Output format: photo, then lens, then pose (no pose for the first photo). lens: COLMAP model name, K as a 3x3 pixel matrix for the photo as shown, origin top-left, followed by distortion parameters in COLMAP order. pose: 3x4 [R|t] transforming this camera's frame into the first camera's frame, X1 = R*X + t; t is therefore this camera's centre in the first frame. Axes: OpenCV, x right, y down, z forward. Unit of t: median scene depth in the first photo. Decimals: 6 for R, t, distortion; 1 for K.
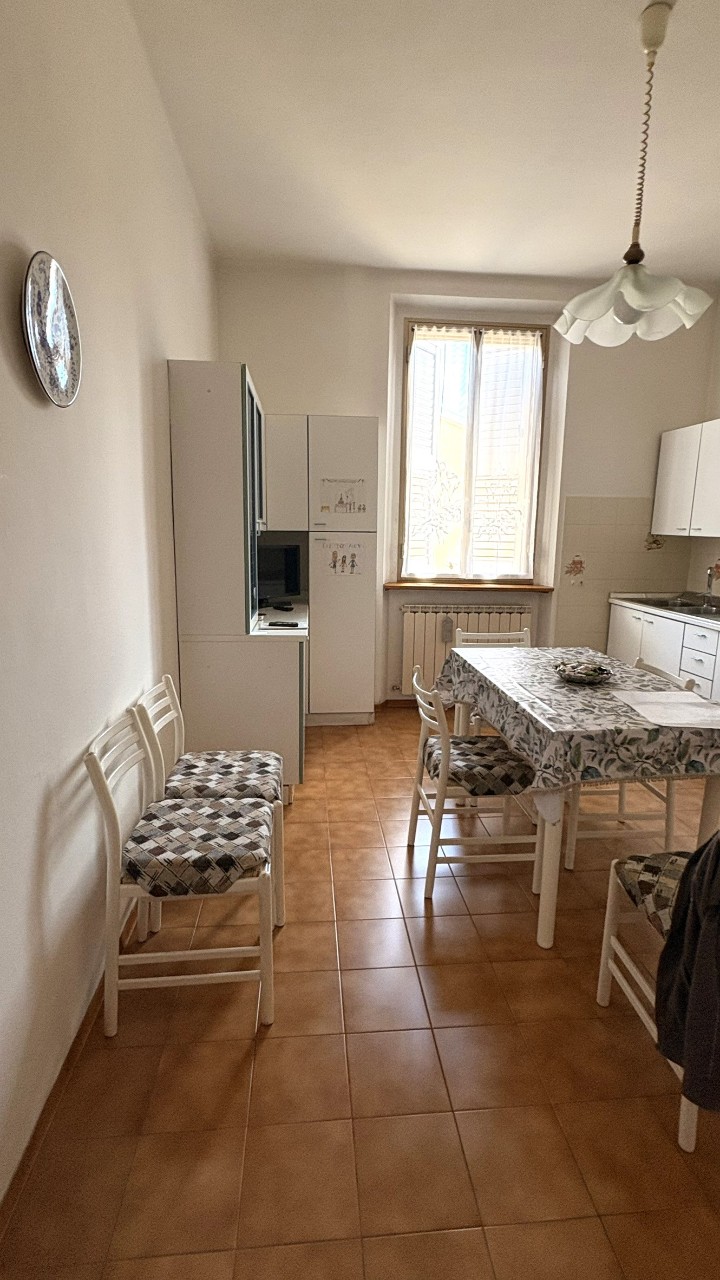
lens RADIAL K [[603.8, 0, 360.6], [0, 603.8, 643.2], [0, 0, 1]] dist [-0.003035, 0.001107]
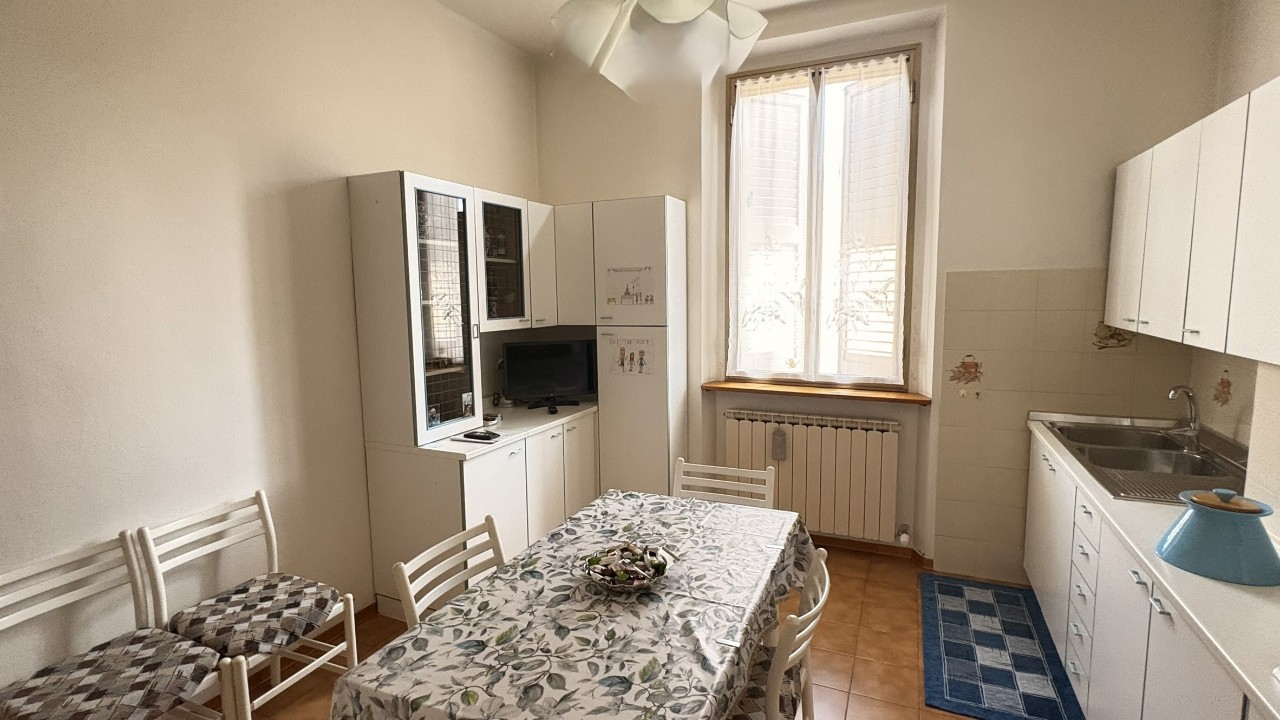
lens RADIAL K [[603.8, 0, 637.5], [0, 603.8, 361.2], [0, 0, 1]] dist [-0.003035, 0.001107]
pose [[0.870526, 0.029158, -0.491257, 0.631062], [-0.064684, 0.996362, -0.055485, -0.129423], [0.487852, 0.080077, 0.869246, 0.369876]]
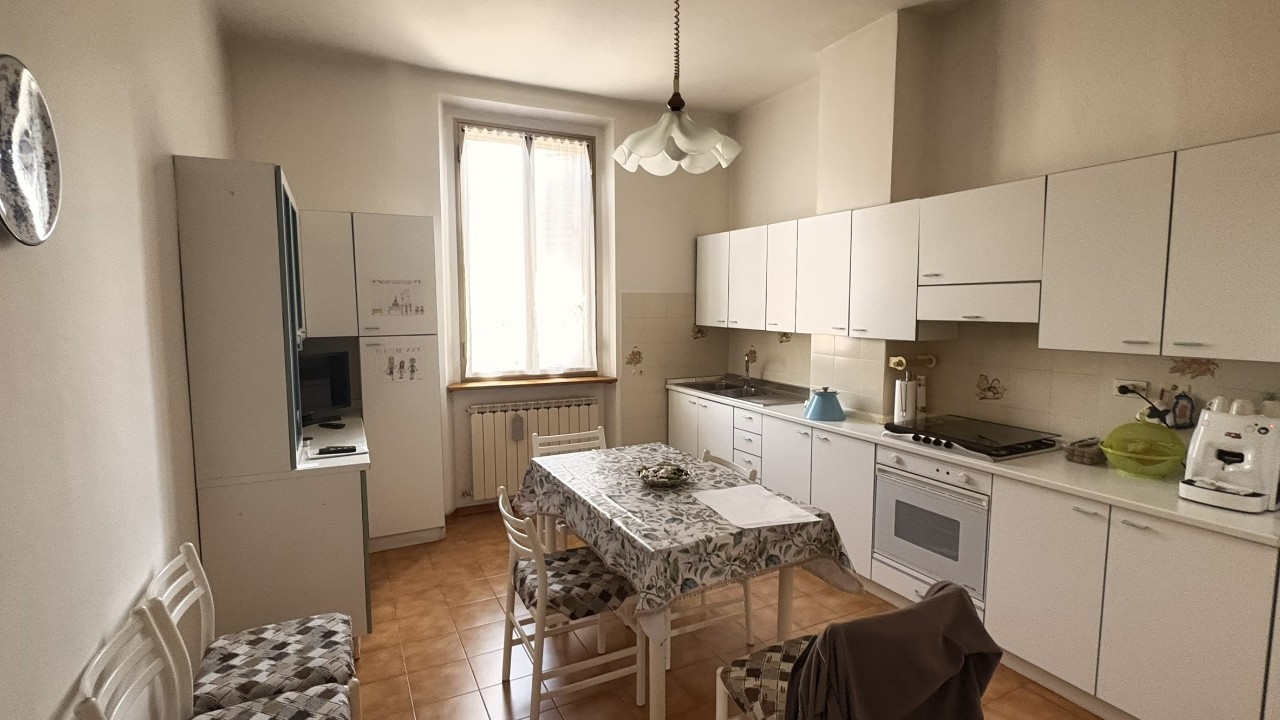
lens RADIAL K [[603.8, 0, 643.6], [0, 603.8, 362.3], [0, 0, 1]] dist [-0.003035, 0.001107]
pose [[0.928334, -0.052620, 0.368004, -0.036705], [0.085660, 0.993571, -0.074018, -0.065476], [-0.361743, 0.100236, 0.926874, 0.017751]]
